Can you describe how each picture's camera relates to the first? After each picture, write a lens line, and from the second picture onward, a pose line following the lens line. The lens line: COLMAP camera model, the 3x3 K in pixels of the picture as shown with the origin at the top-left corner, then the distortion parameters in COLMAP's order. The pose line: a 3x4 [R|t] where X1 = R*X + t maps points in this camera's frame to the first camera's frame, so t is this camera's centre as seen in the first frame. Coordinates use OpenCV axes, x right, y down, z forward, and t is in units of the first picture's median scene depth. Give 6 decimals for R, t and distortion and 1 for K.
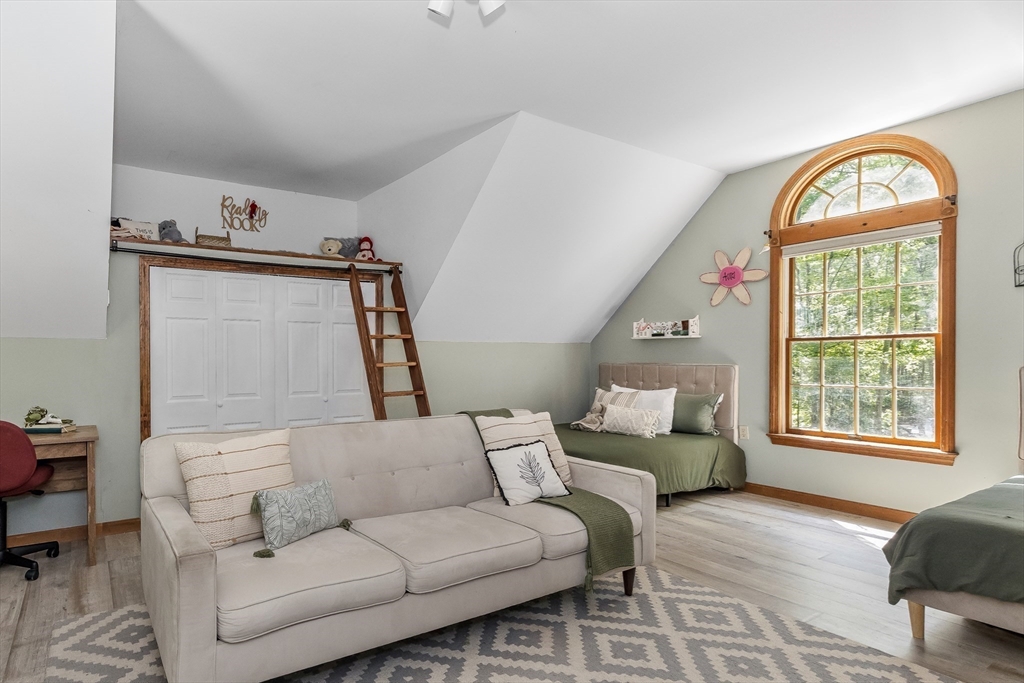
lens RADIAL K [[492.9, 0, 511.2], [0, 492.9, 357.3], [0, 0, 1]] dist [-0.002090, 0.006318]
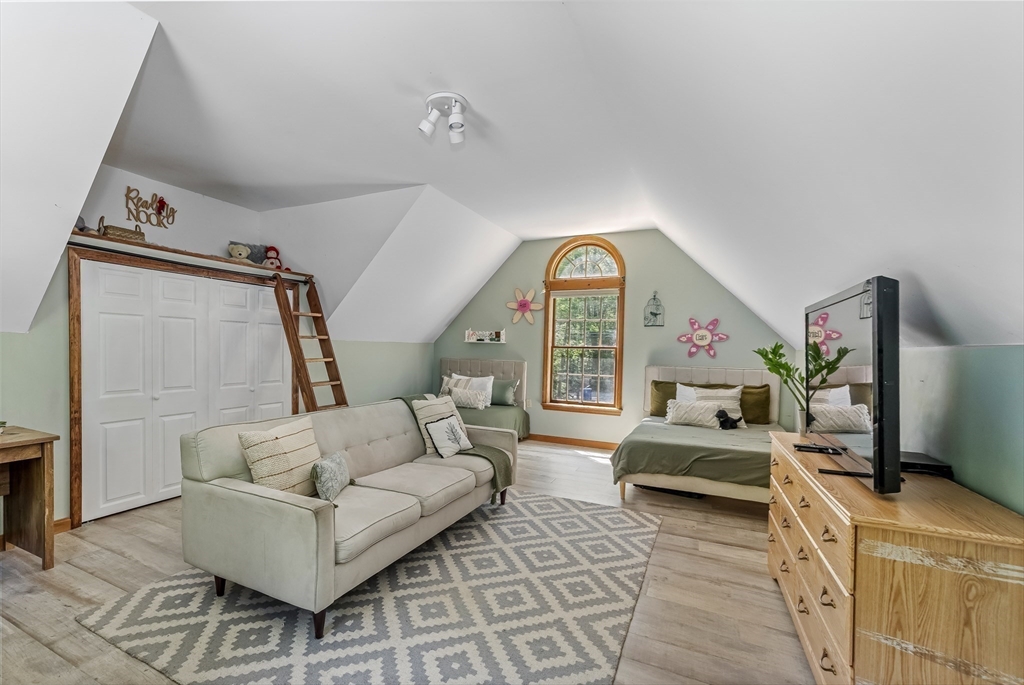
lens RADIAL K [[431.7, 0, 510.1], [0, 431.7, 337.7], [0, 0, 1]] dist [-0.009109, 0.010843]
pose [[0.826871, 0.043158, 0.560733, -0.418840], [-0.043134, 0.998981, -0.013281, -0.045302], [-0.560734, -0.013205, 0.827890, -0.155090]]
